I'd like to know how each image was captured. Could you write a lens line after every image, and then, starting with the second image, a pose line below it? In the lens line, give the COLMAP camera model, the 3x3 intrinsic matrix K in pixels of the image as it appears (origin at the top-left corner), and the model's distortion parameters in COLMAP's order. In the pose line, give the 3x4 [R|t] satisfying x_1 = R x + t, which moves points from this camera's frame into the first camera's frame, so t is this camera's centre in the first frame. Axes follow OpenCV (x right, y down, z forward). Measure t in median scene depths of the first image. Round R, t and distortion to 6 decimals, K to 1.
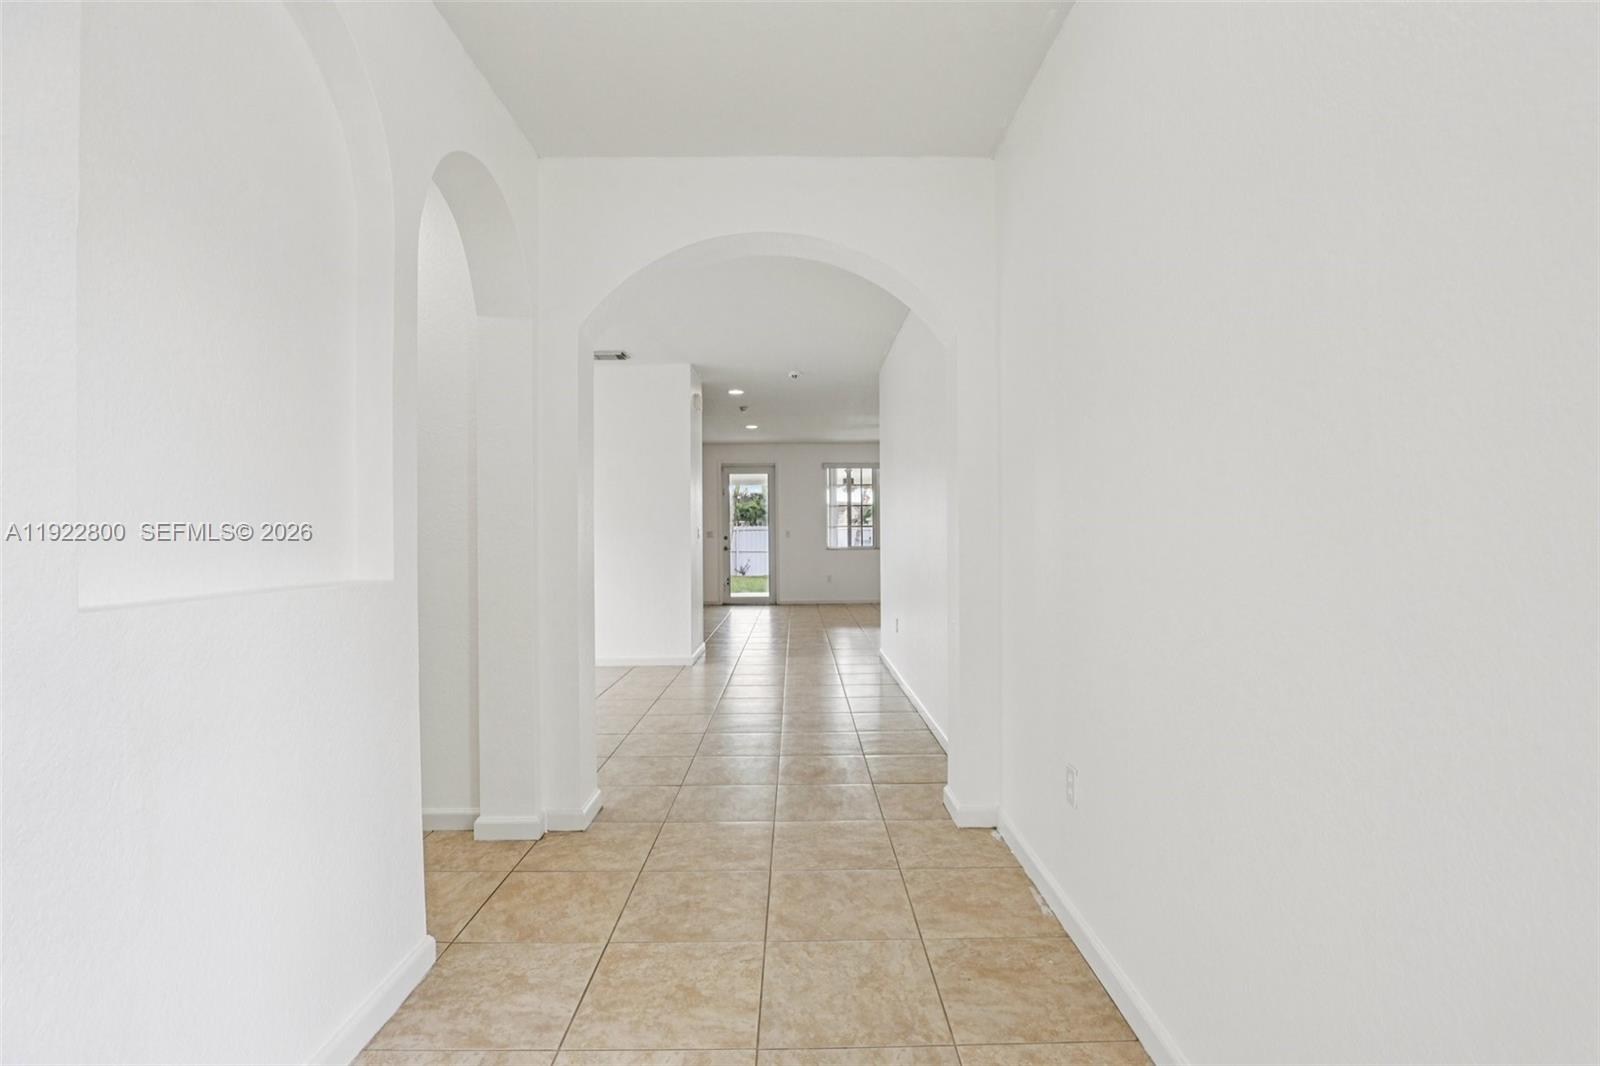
lens RADIAL K [[736.8, 0, 810.7], [0, 736.8, 540.2], [0, 0, 1]] dist [-0.032660, 0.004954]
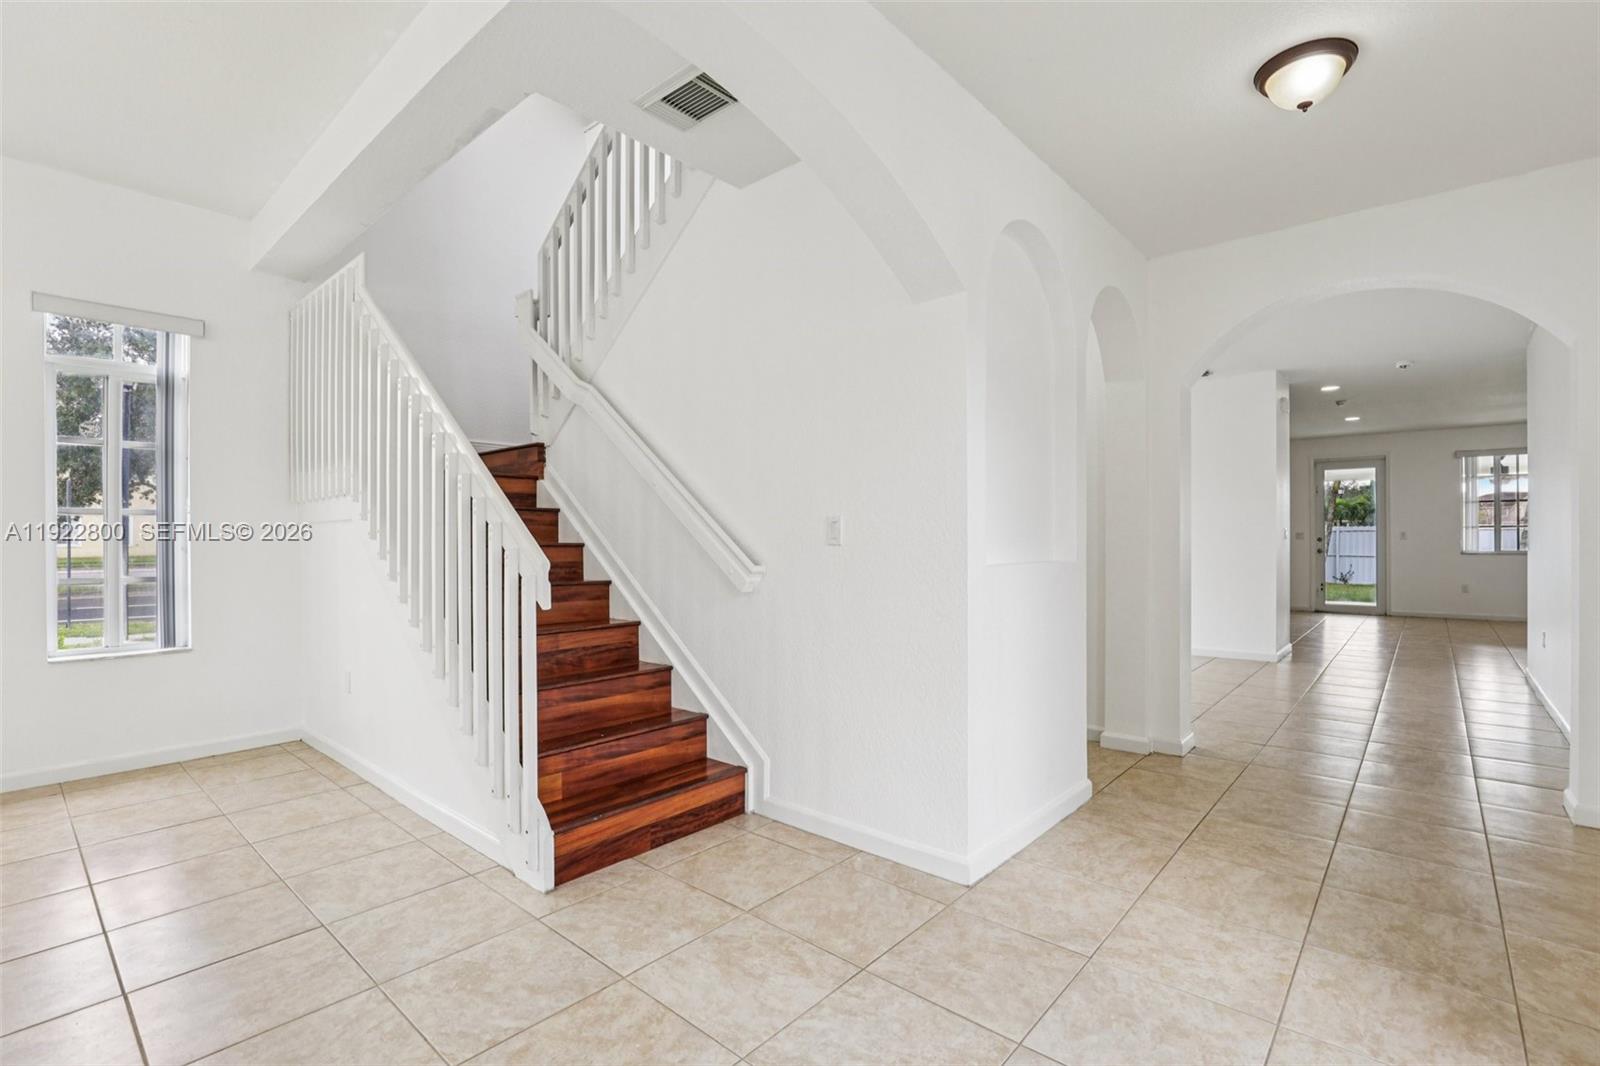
lens RADIAL K [[736.8, 0, 810.7], [0, 736.8, 540.2], [0, 0, 1]] dist [-0.032660, 0.004954]
pose [[0.744951, 0.004819, -0.667102, 0.032293], [-0.006257, 0.999980, 0.000237, 0.002634], [0.667090, 0.003997, 0.744967, -0.201133]]
